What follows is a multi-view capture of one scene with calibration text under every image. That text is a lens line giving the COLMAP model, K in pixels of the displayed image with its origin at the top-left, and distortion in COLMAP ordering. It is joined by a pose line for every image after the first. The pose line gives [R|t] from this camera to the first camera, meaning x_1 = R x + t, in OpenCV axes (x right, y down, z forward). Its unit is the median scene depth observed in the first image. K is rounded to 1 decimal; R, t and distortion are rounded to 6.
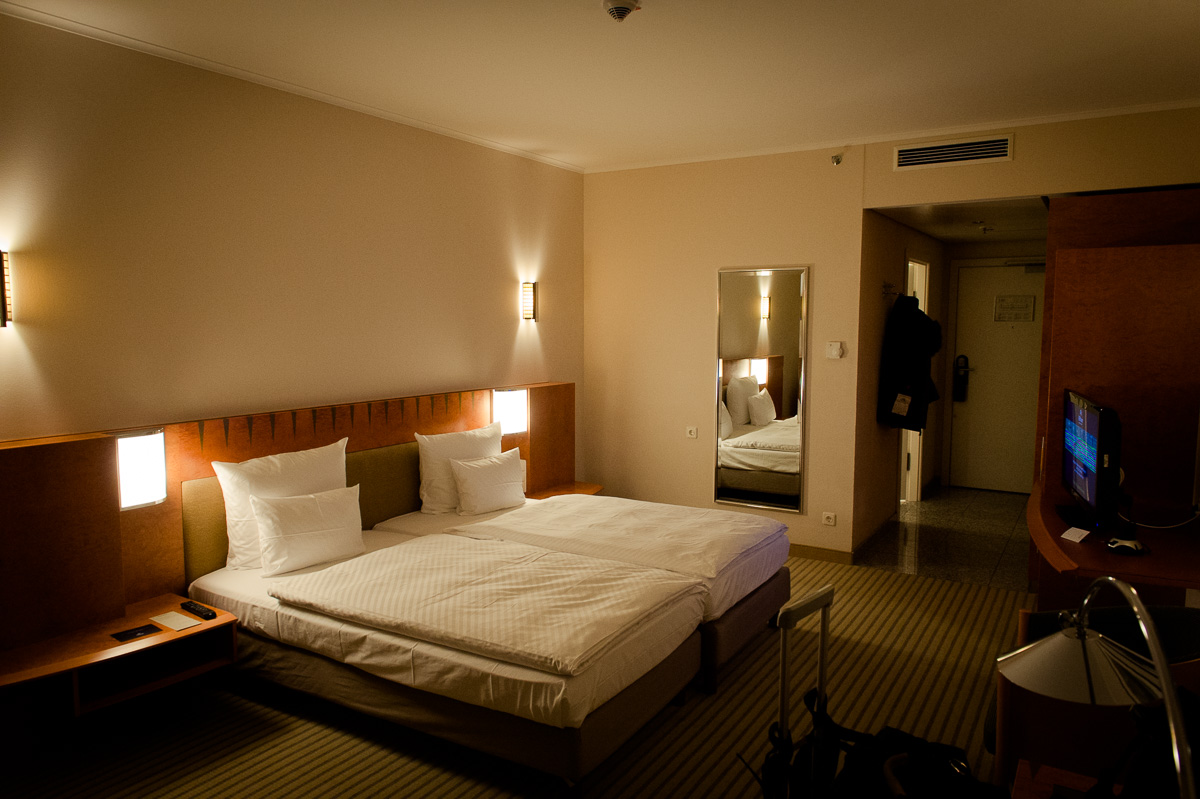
lens RADIAL K [[801.9, 0, 603.4], [0, 801.9, 402.5], [0, 0, 1]] dist [0.002523, -0.001004]
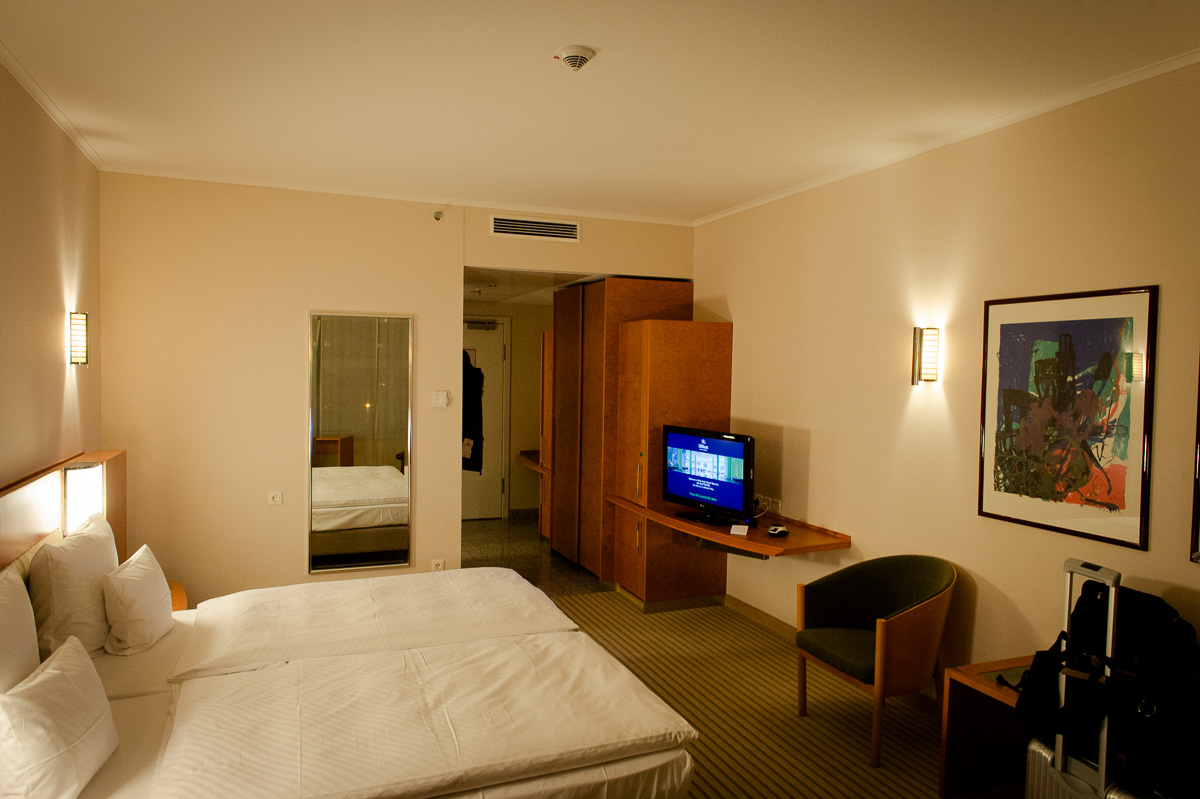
lens RADIAL K [[801.9, 0, 602.6], [0, 801.9, 399.0], [0, 0, 1]] dist [0.002523, -0.001004]
pose [[0.592672, -0.021100, 0.805167, -0.626079], [0.067447, 0.997446, -0.023508, -0.041158], [-0.802615, 0.068239, 0.592582, 0.344344]]
